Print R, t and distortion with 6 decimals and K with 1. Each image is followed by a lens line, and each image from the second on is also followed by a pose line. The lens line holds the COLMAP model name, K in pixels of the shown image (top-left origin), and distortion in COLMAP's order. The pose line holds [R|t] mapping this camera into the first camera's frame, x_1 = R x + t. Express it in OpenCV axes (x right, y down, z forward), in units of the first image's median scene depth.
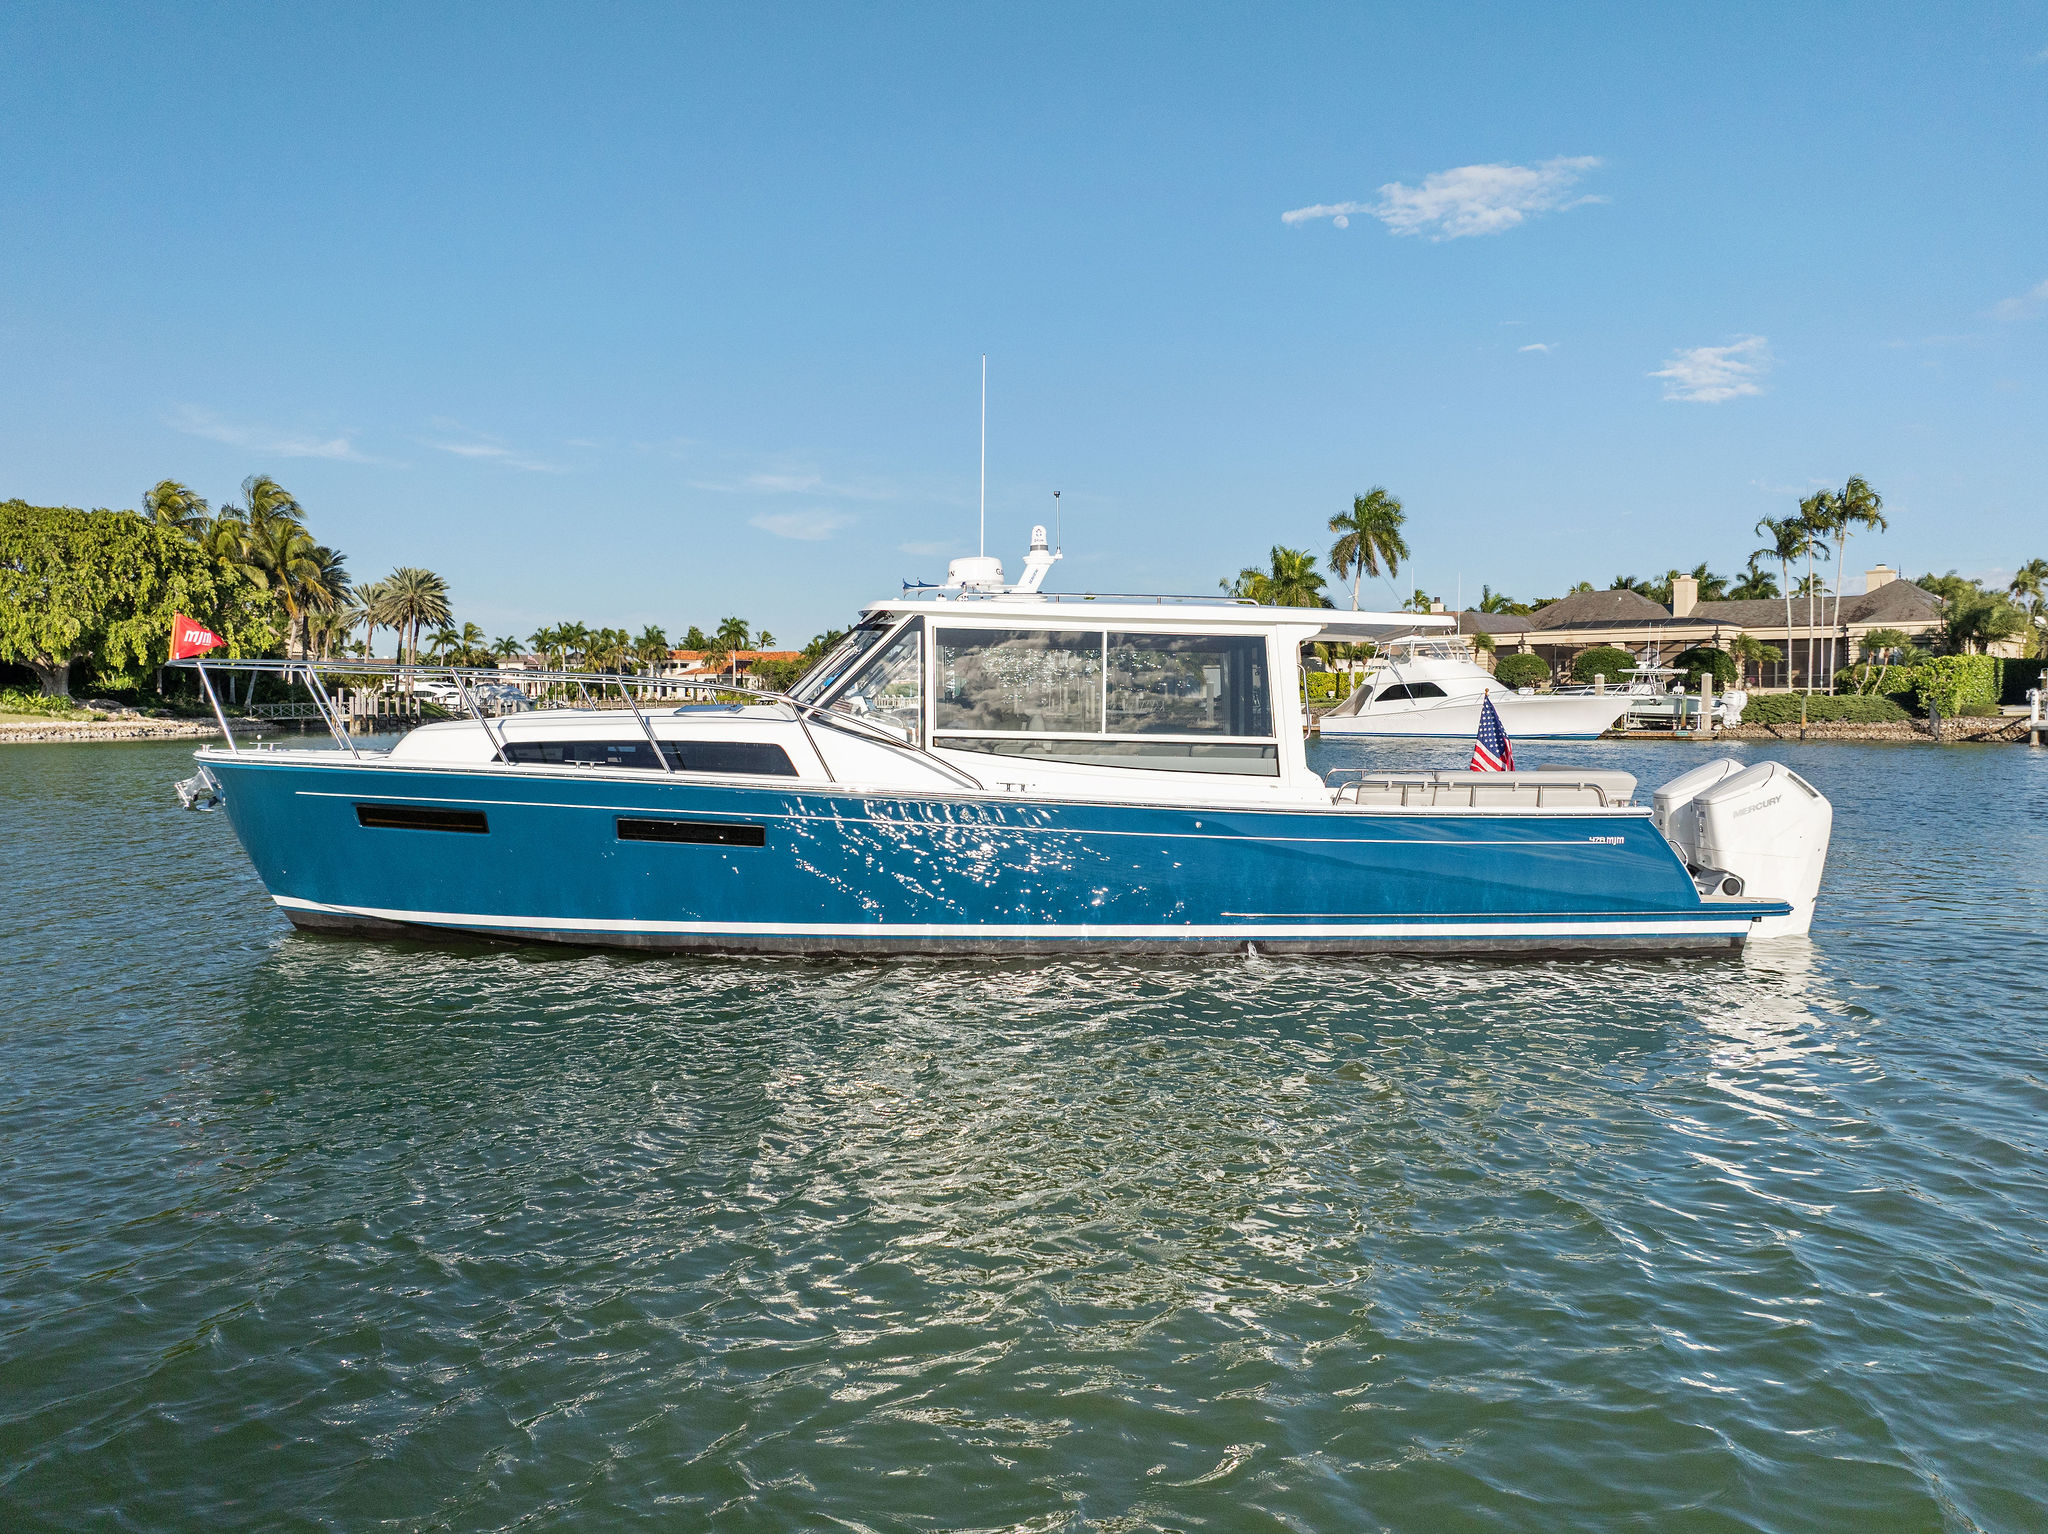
lens RADIAL K [[1529.3, 0, 1107.9], [0, 1529.3, 764.8], [0, 0, 1]] dist [-0.054859, 0.003436]
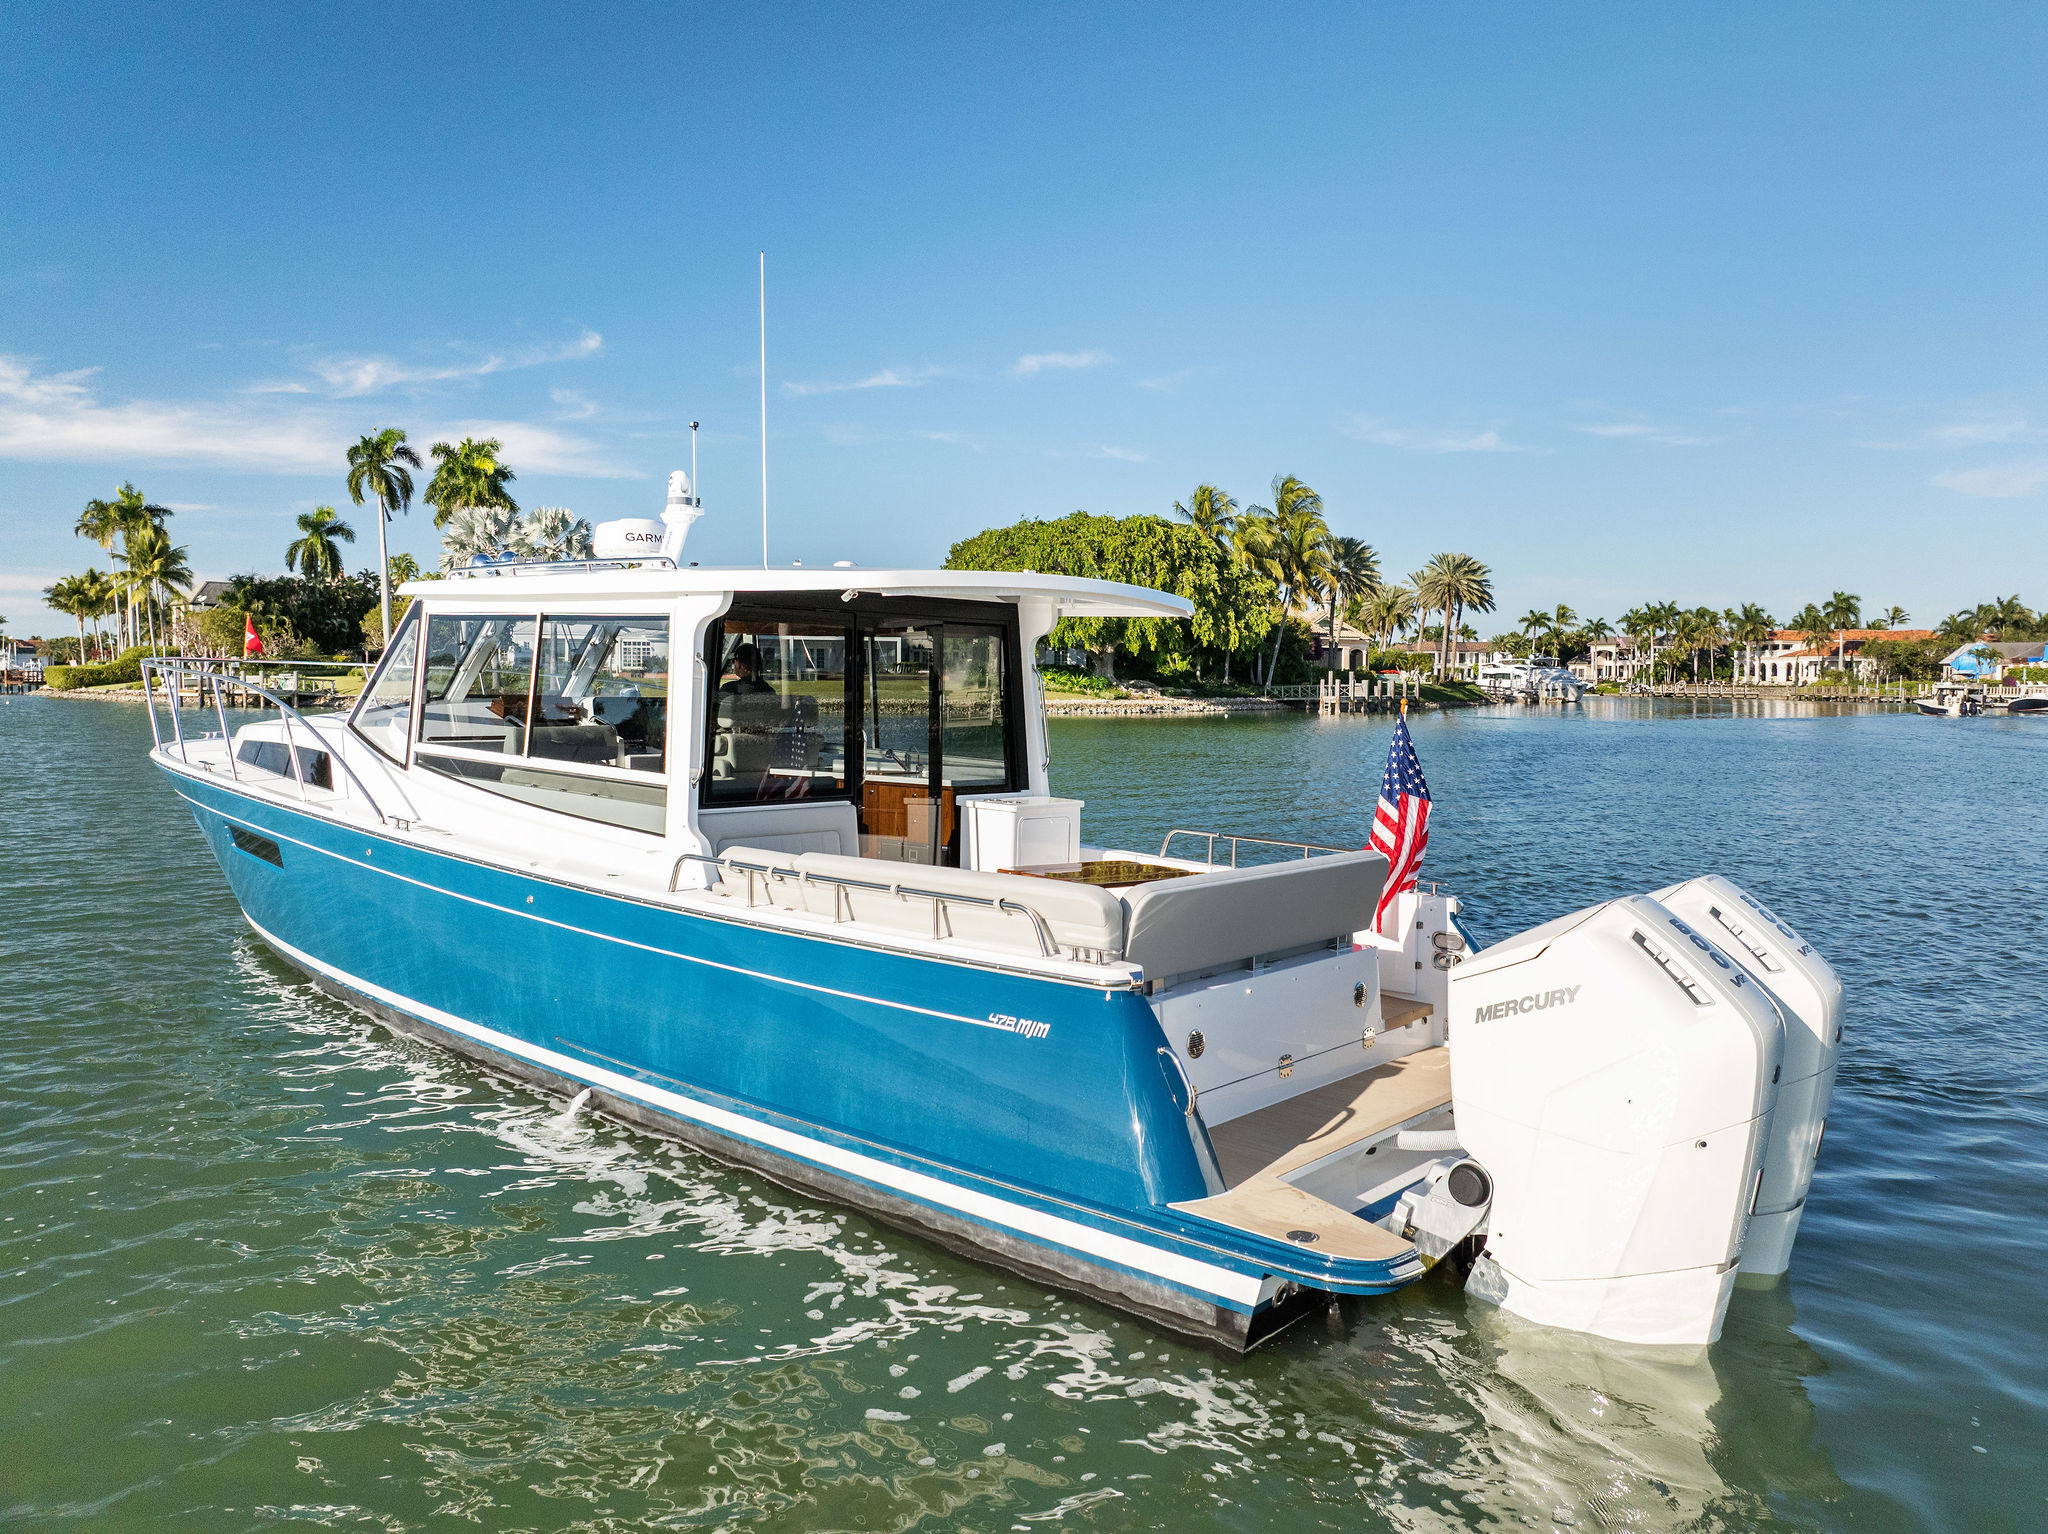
lens RADIAL K [[1529.3, 0, 1107.9], [0, 1529.3, 764.8], [0, 0, 1]] dist [-0.054859, 0.003436]
pose [[0.694554, 0.045175, -0.718021, 0.121454], [-0.036155, 0.998957, 0.027878, -0.008155], [0.718532, 0.006597, 0.695463, 0.121921]]
